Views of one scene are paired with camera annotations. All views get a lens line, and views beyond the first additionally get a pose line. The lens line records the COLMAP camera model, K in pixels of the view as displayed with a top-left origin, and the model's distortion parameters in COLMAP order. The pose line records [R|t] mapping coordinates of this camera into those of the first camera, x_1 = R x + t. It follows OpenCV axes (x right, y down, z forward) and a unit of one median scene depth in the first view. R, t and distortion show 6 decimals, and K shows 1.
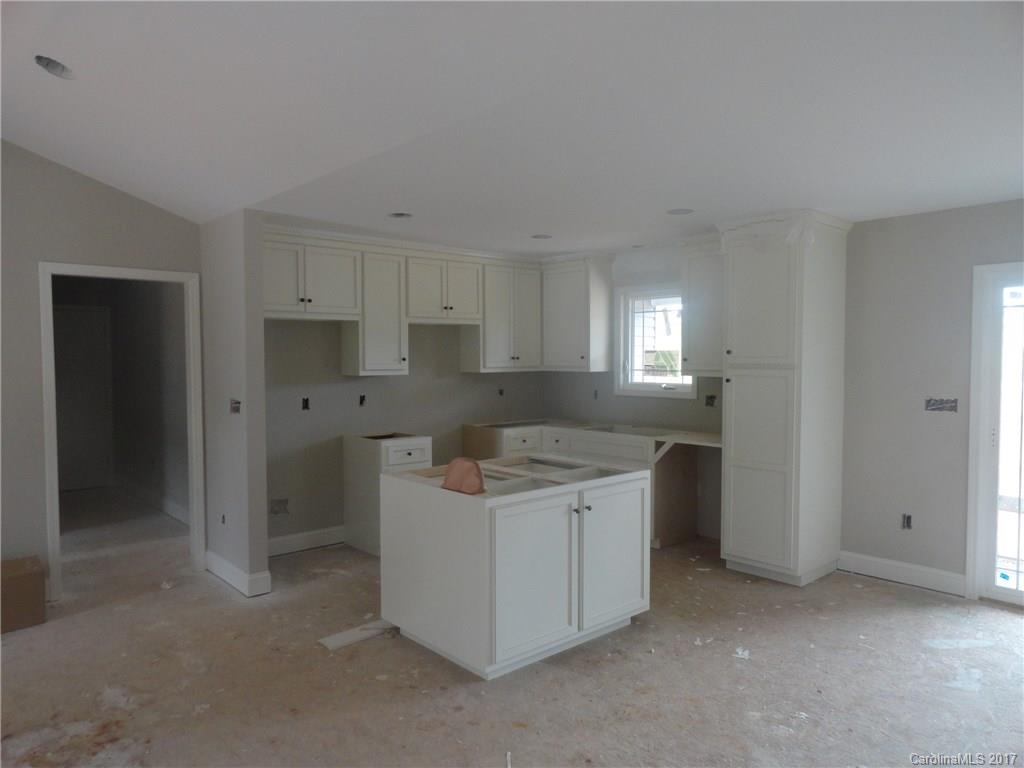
lens RADIAL K [[700.8, 0, 523.2], [0, 700.8, 386.4], [0, 0, 1]] dist [-0.001343, -0.000853]
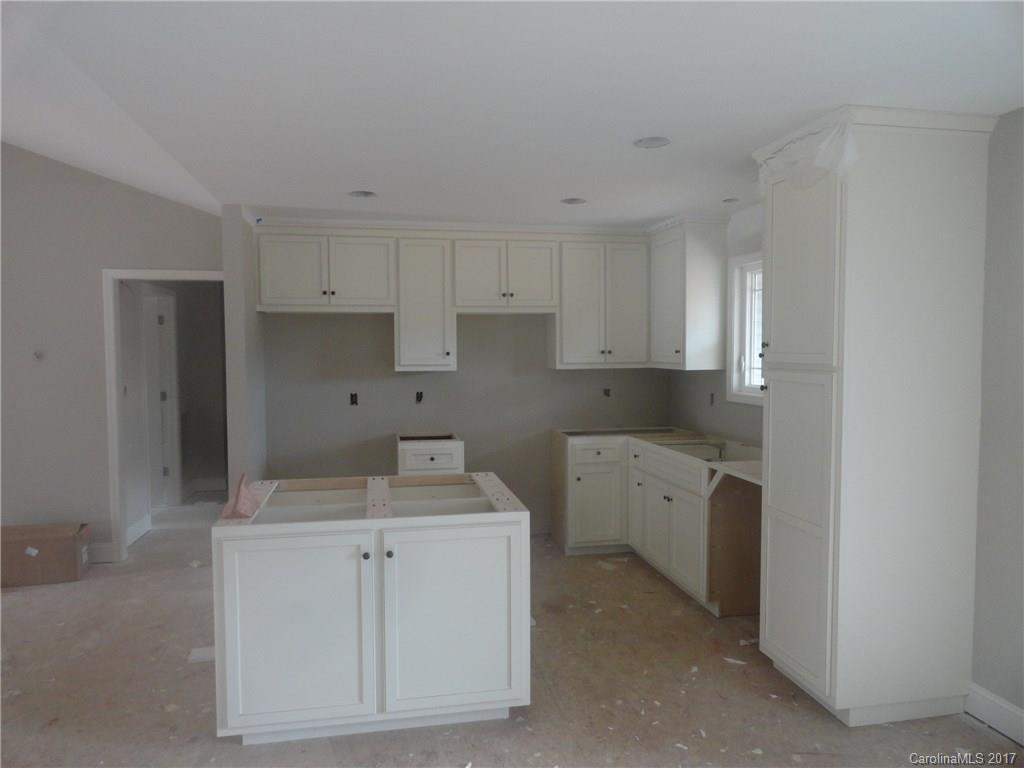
lens RADIAL K [[700.8, 0, 523.2], [0, 700.8, 386.4], [0, 0, 1]] dist [-0.001343, -0.000853]
pose [[0.859511, 0.026345, -0.510438, 0.377756], [-0.020690, 0.999646, 0.016755, -0.013572], [0.510698, -0.003840, 0.859751, 0.271584]]
